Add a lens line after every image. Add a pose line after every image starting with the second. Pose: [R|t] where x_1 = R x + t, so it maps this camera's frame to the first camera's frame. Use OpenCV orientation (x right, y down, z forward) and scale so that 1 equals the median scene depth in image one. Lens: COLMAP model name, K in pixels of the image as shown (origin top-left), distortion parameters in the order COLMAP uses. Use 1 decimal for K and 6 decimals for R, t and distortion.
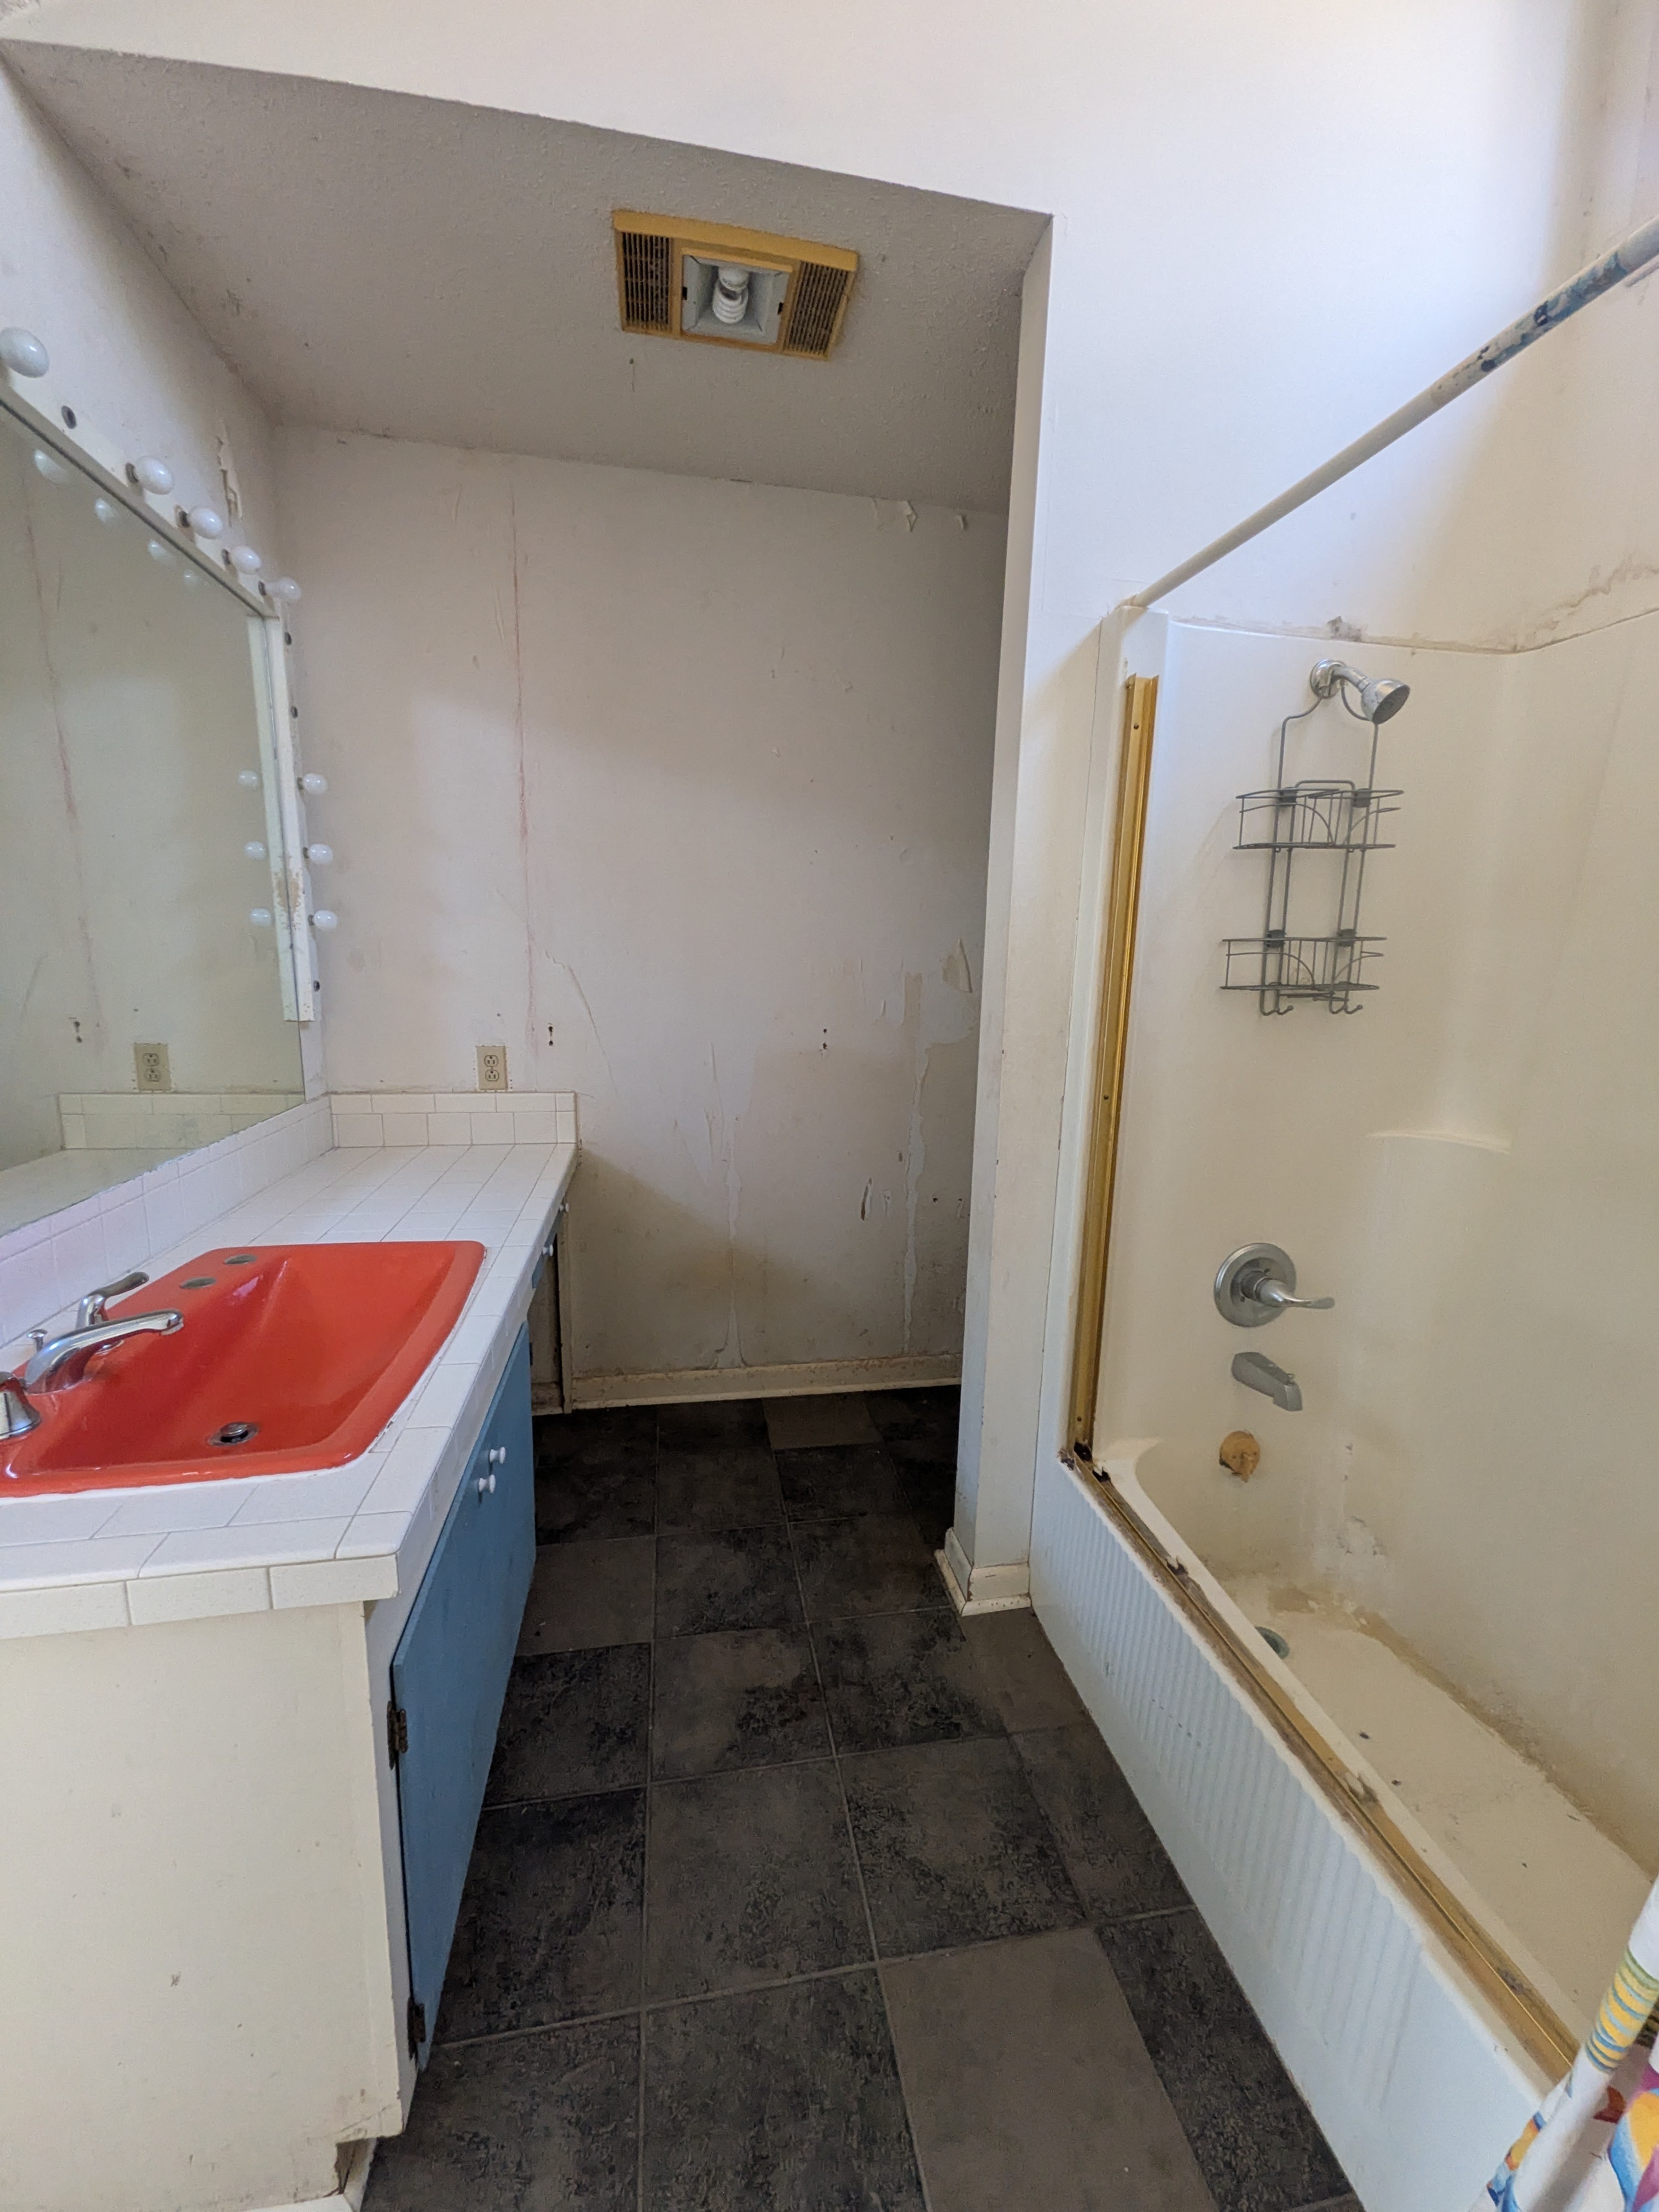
lens RADIAL K [[871.9, 0, 828.5], [0, 871.9, 1109.6], [0, 0, 1]] dist [0.010665, 0.000121]
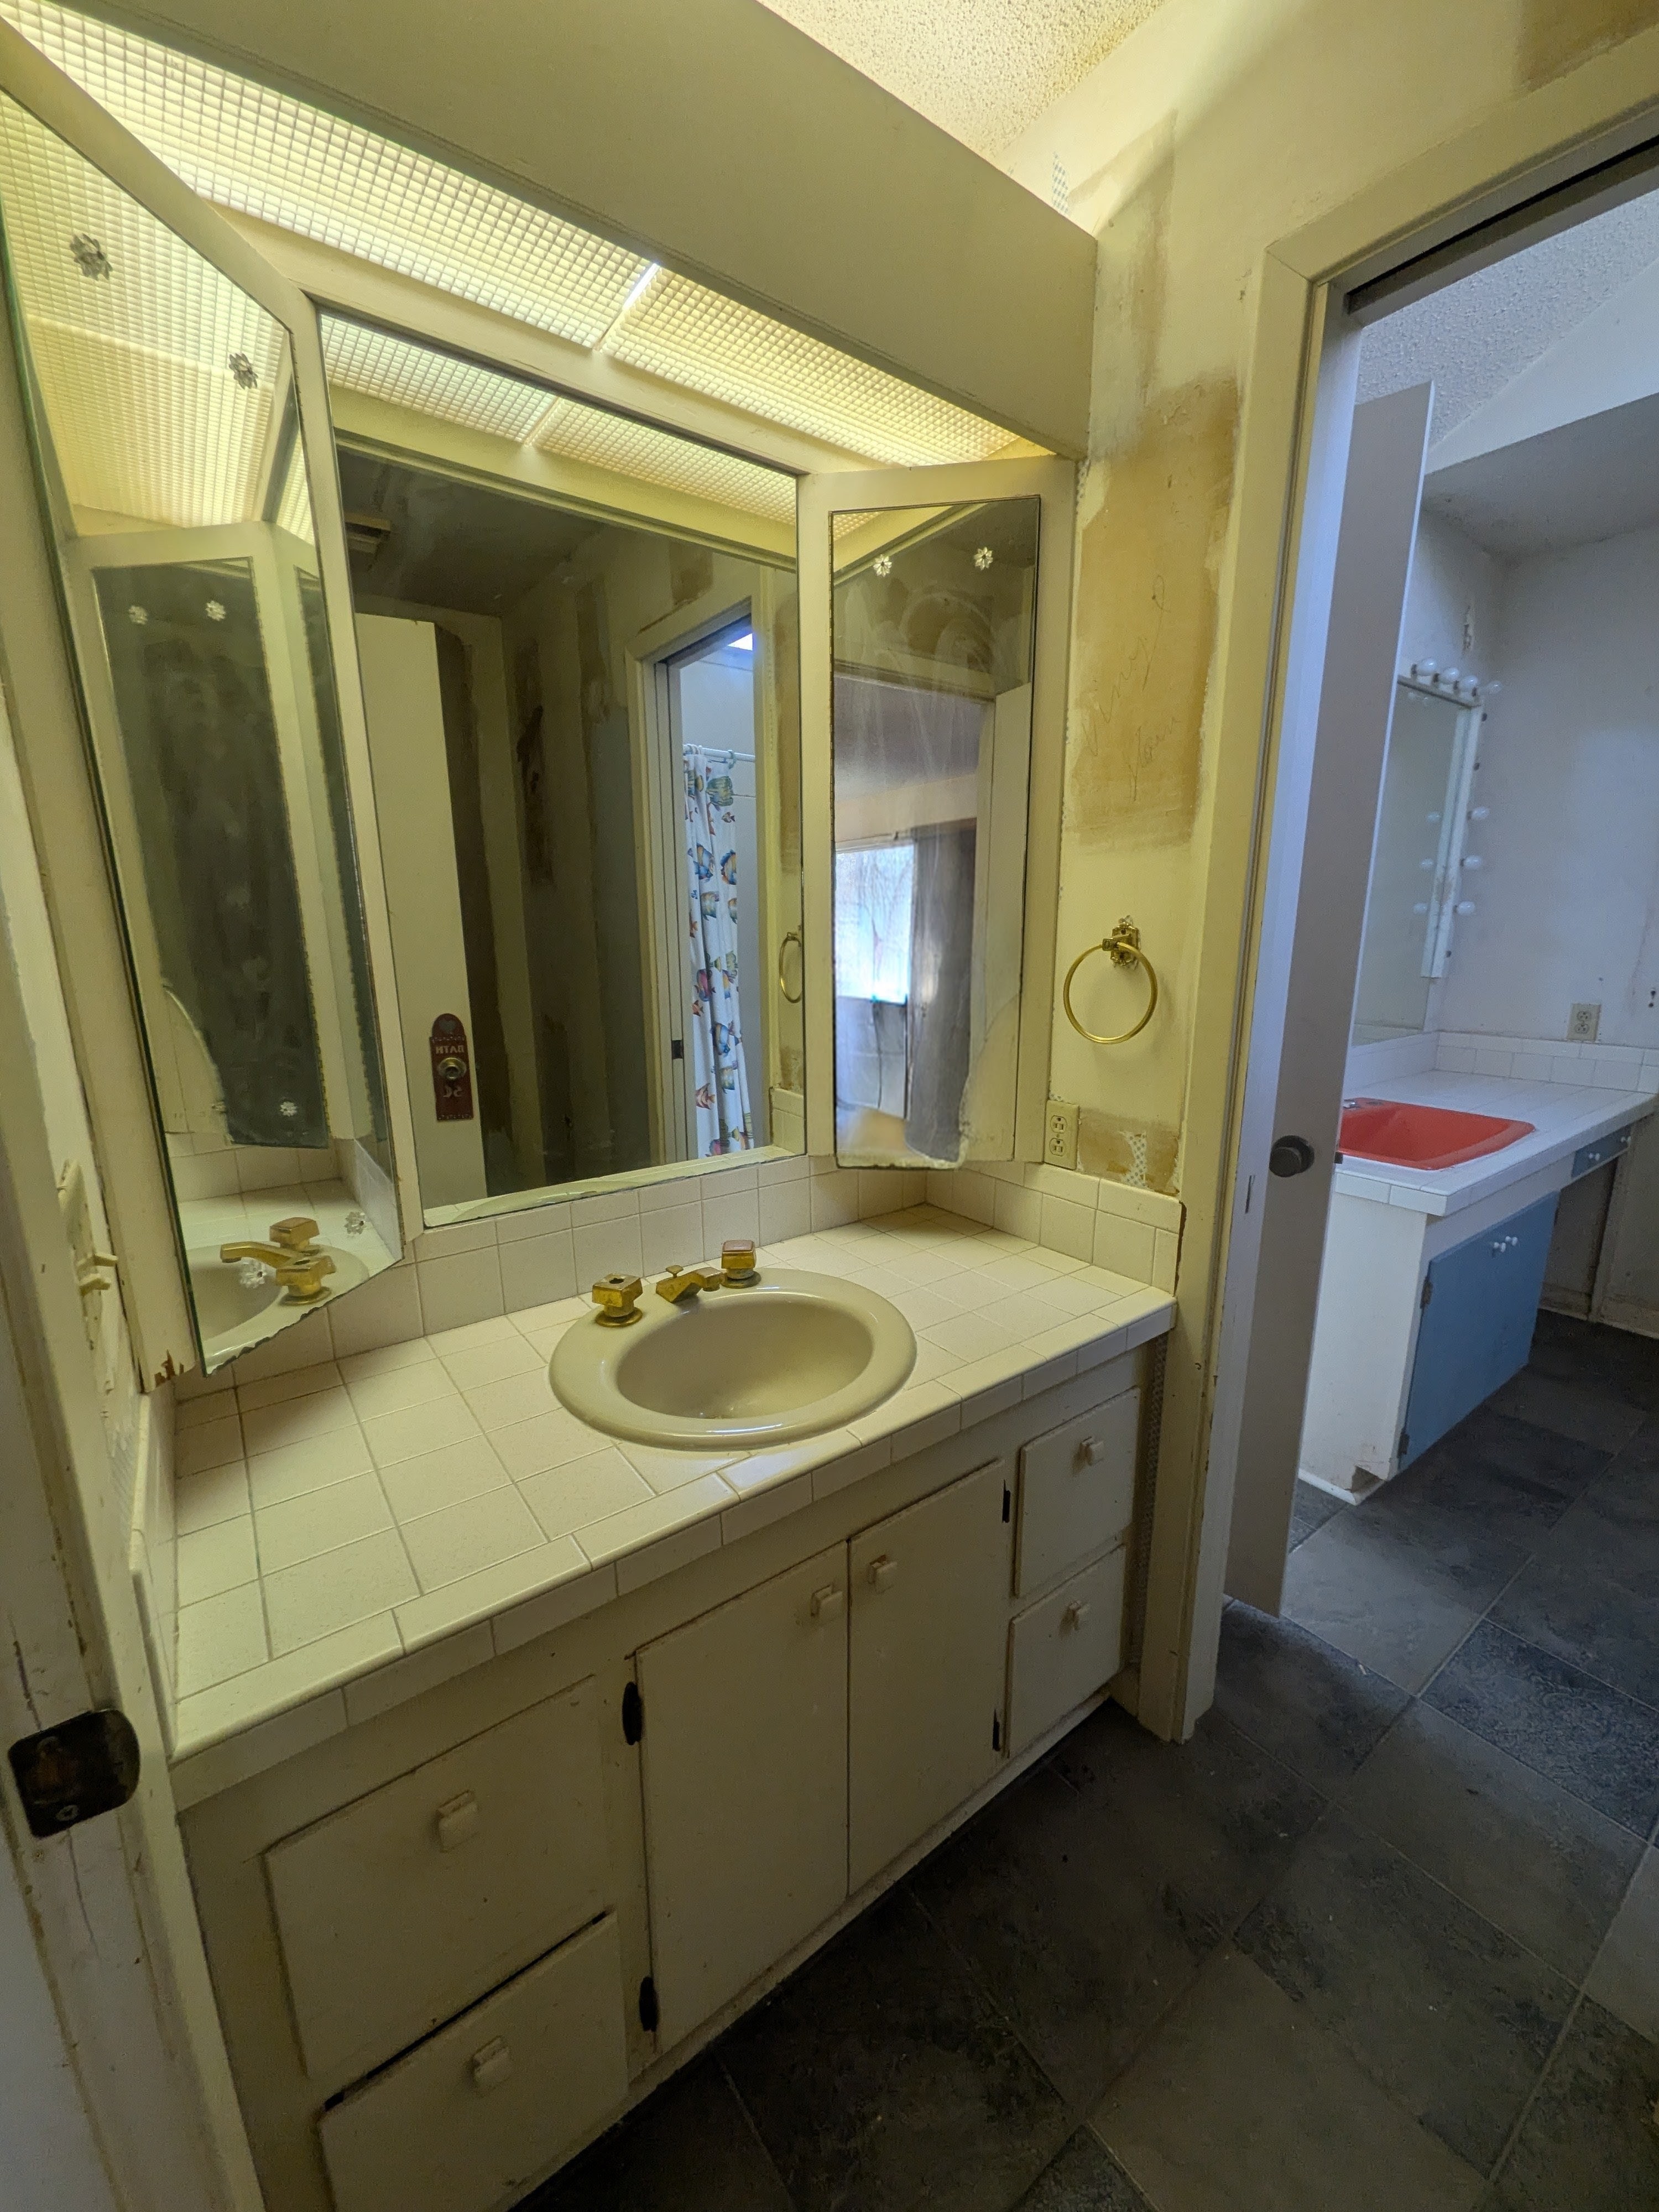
lens RADIAL K [[871.9, 0, 822.8], [0, 871.9, 1116.2], [0, 0, 1]] dist [0.010665, 0.000121]
pose [[0.438009, 0.169453, -0.882855, 0.308012], [-0.142359, 0.982756, 0.118000, 0.104917], [0.887627, 0.073998, 0.454579, -0.594836]]
